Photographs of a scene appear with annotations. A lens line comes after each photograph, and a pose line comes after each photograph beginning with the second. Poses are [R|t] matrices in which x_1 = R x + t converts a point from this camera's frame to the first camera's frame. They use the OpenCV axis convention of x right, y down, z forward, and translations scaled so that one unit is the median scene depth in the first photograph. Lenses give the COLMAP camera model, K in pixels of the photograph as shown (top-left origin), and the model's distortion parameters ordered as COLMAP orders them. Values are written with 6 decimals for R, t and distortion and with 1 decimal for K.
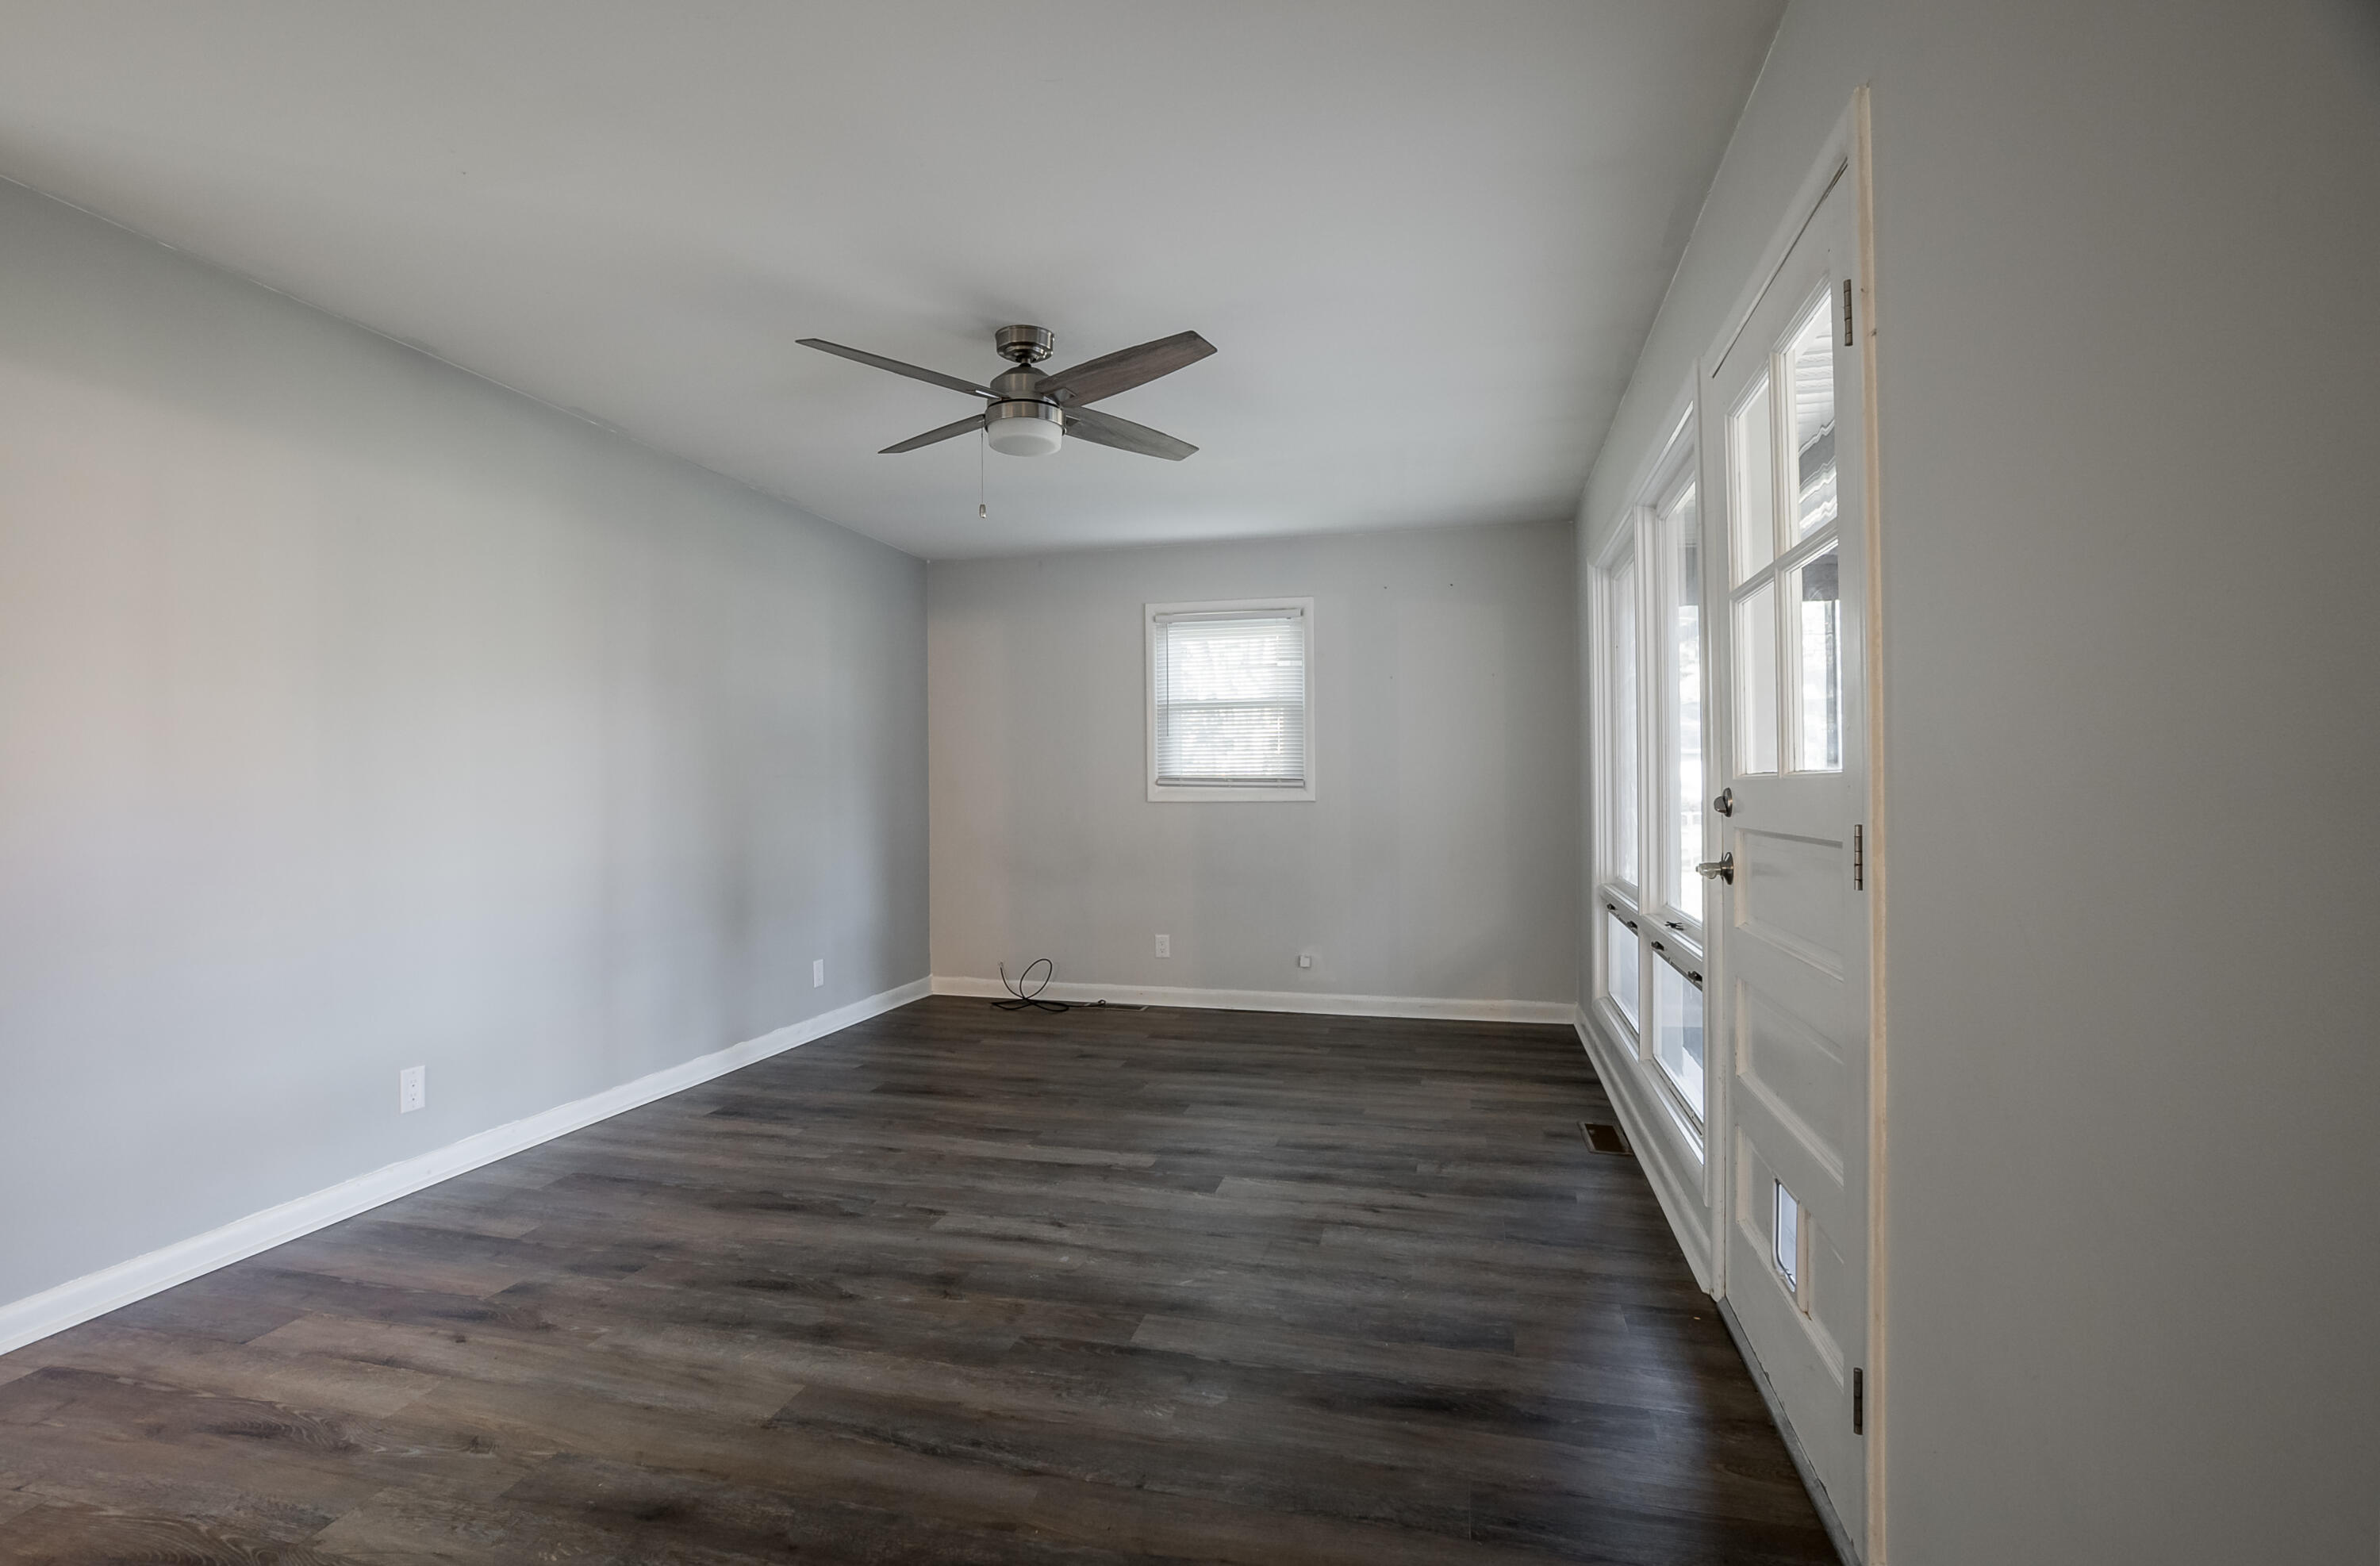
lens RADIAL K [[1138.4, 0, 1184.7], [0, 1138.4, 782.6], [0, 0, 1]] dist [-0.004352, -0.000118]
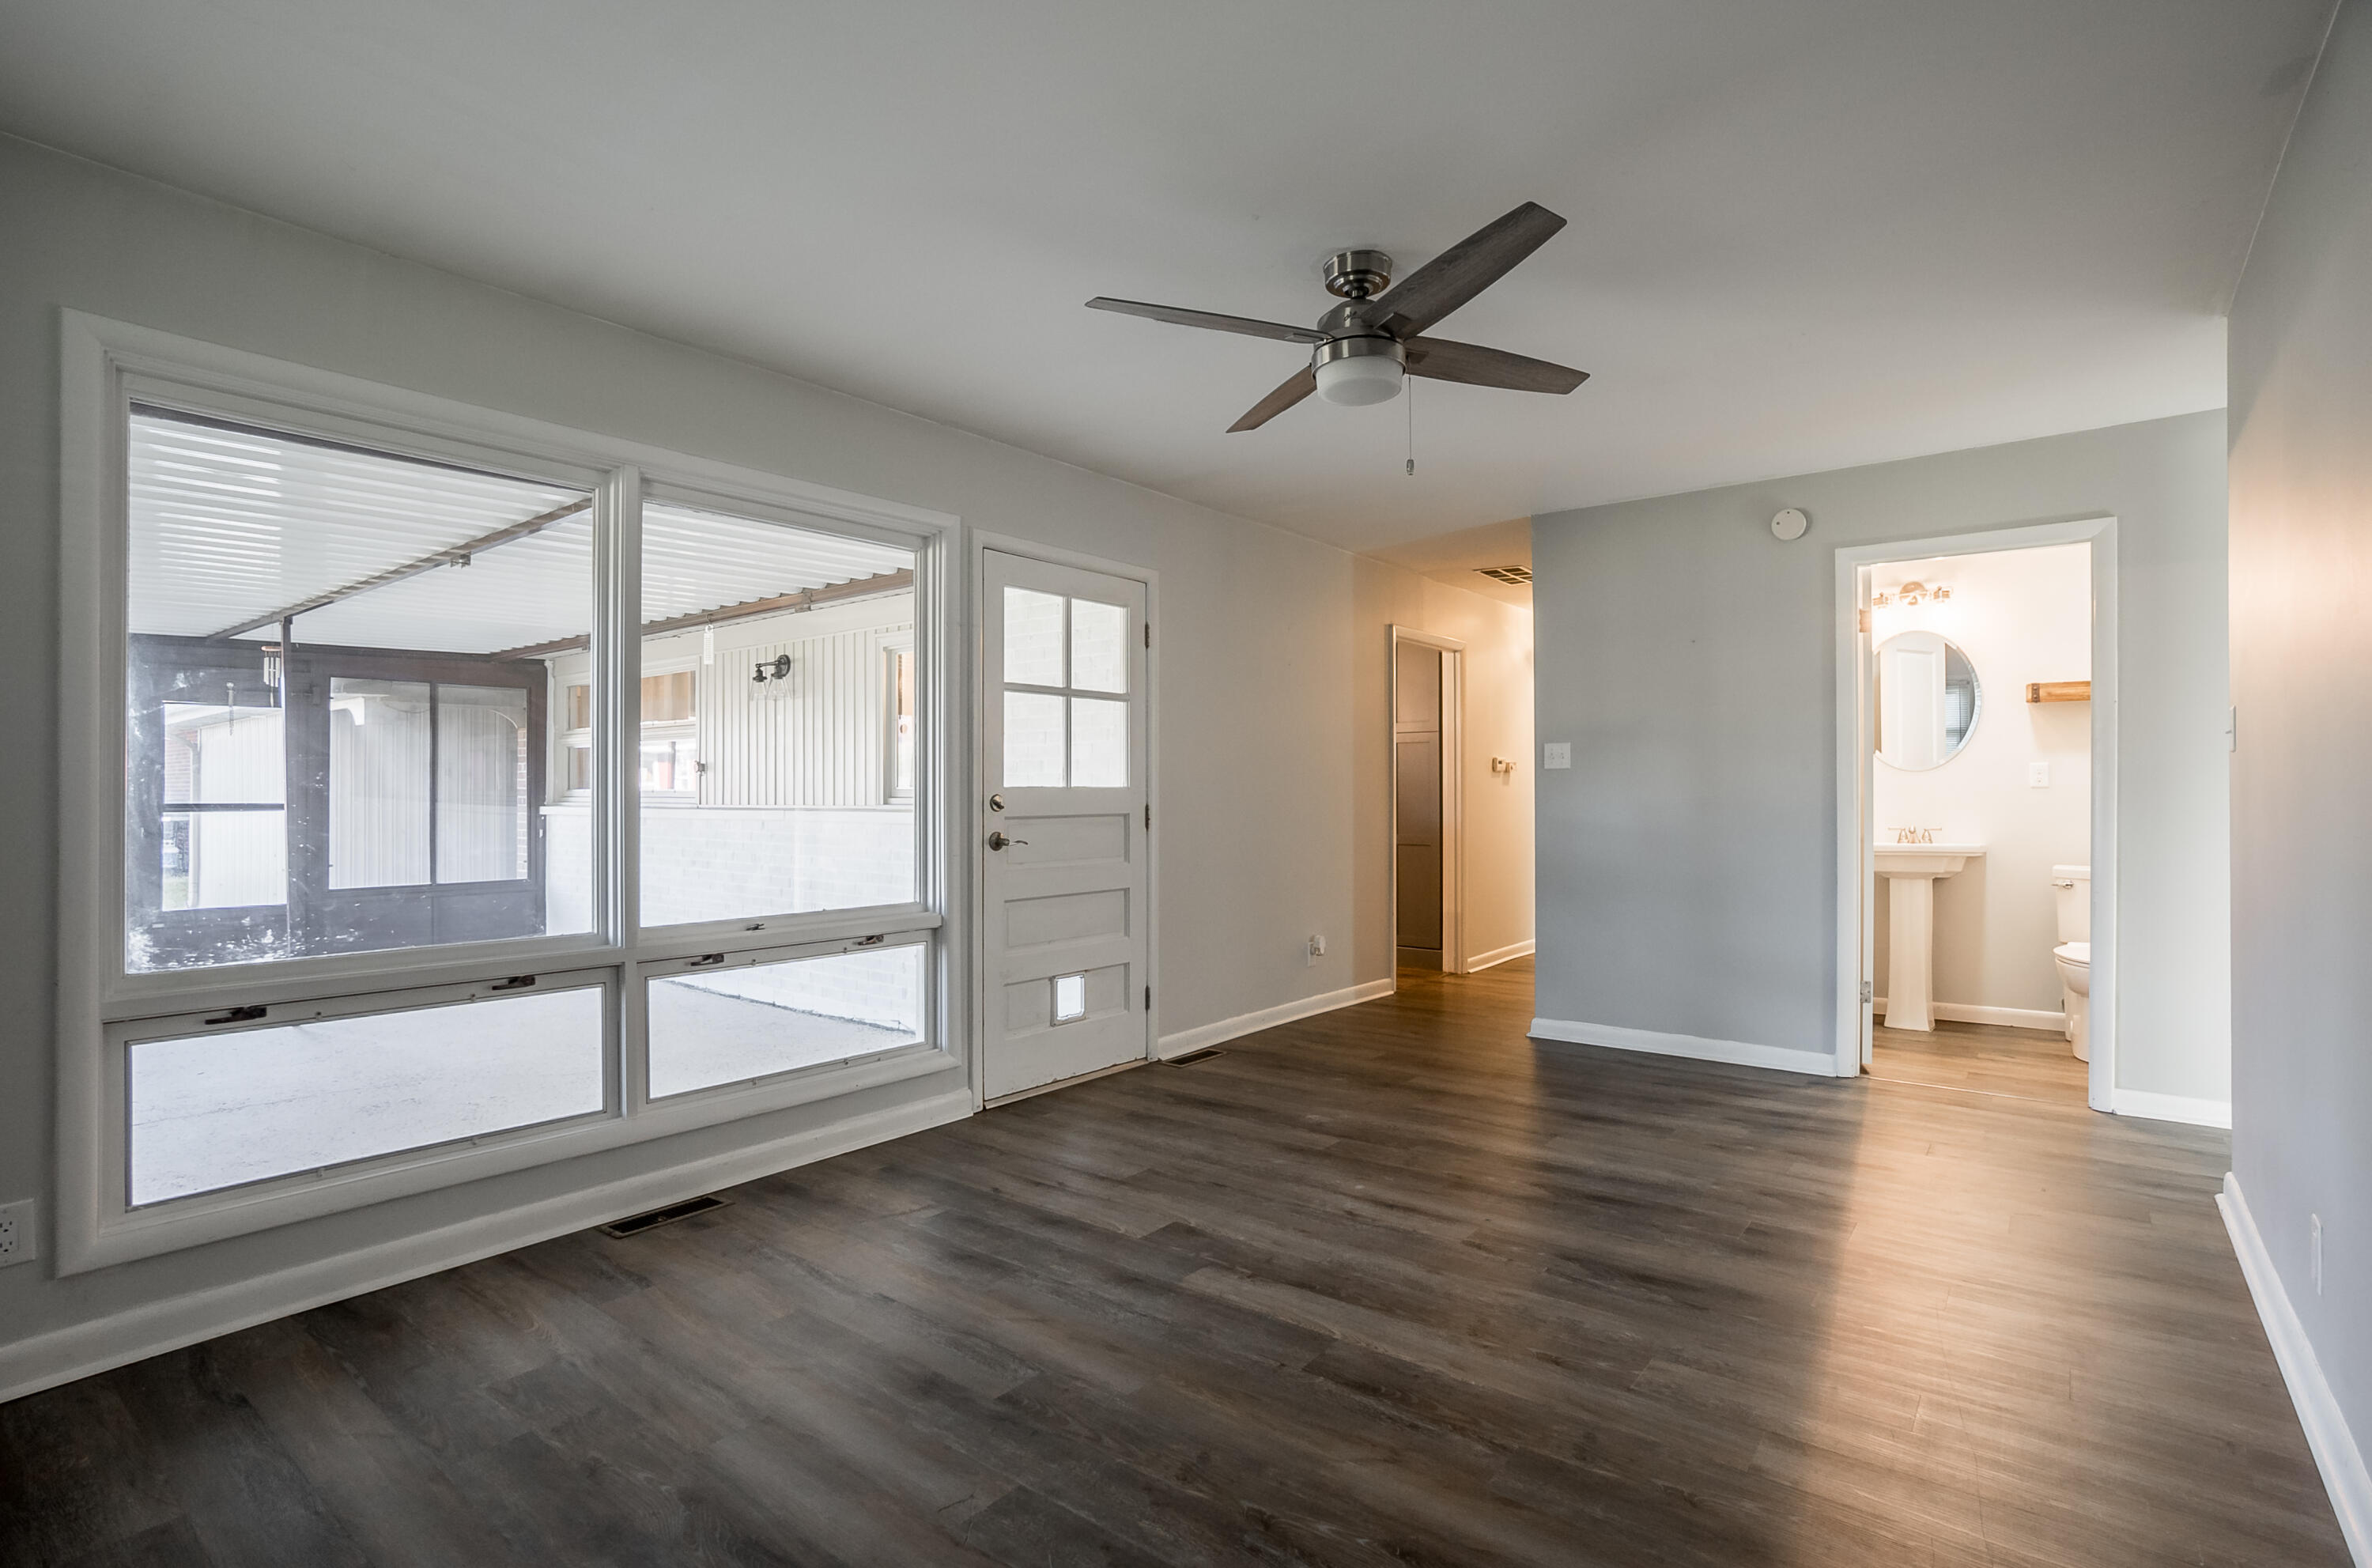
lens RADIAL K [[1134.6, 0, 1193.6], [0, 1134.6, 790.5], [0, 0, 1]] dist [-0.004352, -0.000118]
pose [[-0.910189, 0.008884, 0.414098, -0.382243], [0.007093, 0.999958, -0.005864, 0.011711], [-0.414133, -0.002401, -0.910213, 1.863126]]
